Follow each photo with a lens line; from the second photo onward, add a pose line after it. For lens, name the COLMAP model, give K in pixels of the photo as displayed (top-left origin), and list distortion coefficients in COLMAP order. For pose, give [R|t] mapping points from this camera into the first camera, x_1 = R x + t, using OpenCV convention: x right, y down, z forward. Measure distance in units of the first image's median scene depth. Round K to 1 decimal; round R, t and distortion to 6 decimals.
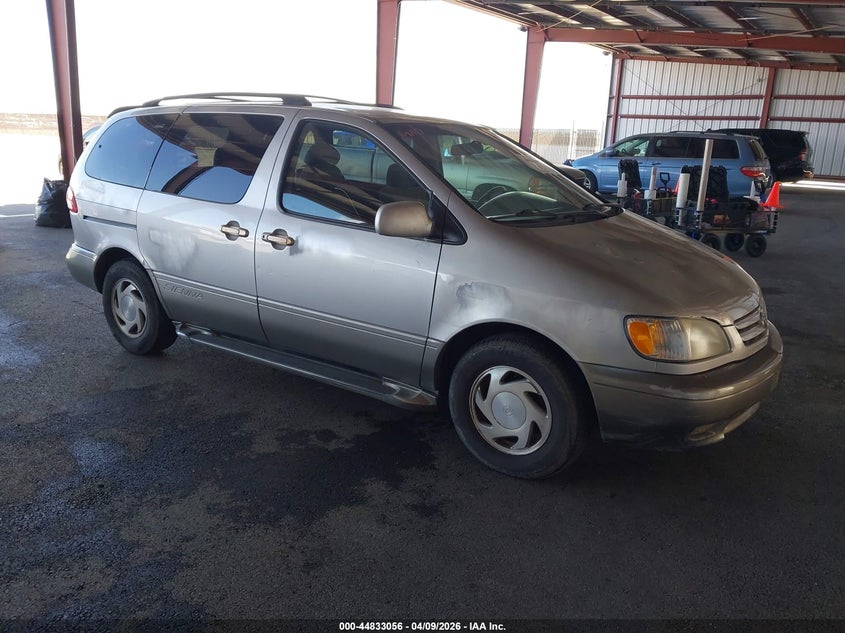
lens RADIAL K [[658.8, 0, 421.8], [0, 658.8, 318.2], [0, 0, 1]] dist [0.008313, -0.000456]
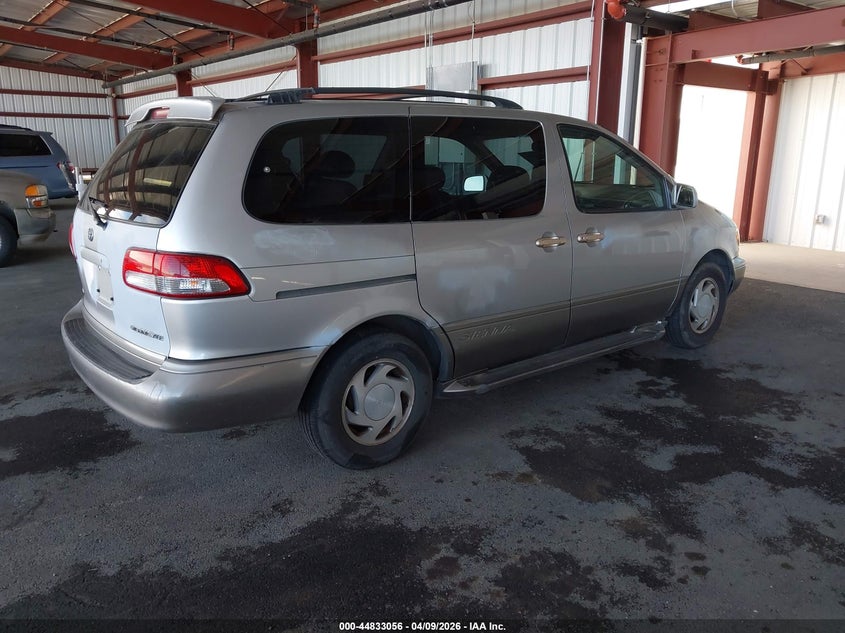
lens RADIAL K [[658.8, 0, 425.3], [0, 658.8, 308.2], [0, 0, 1]] dist [0.008313, -0.000456]
pose [[0.292577, -0.259734, 0.920292, -1.323496], [0.262776, 0.947192, 0.183785, -0.282597], [-0.919428, 0.188059, 0.345378, 0.903608]]
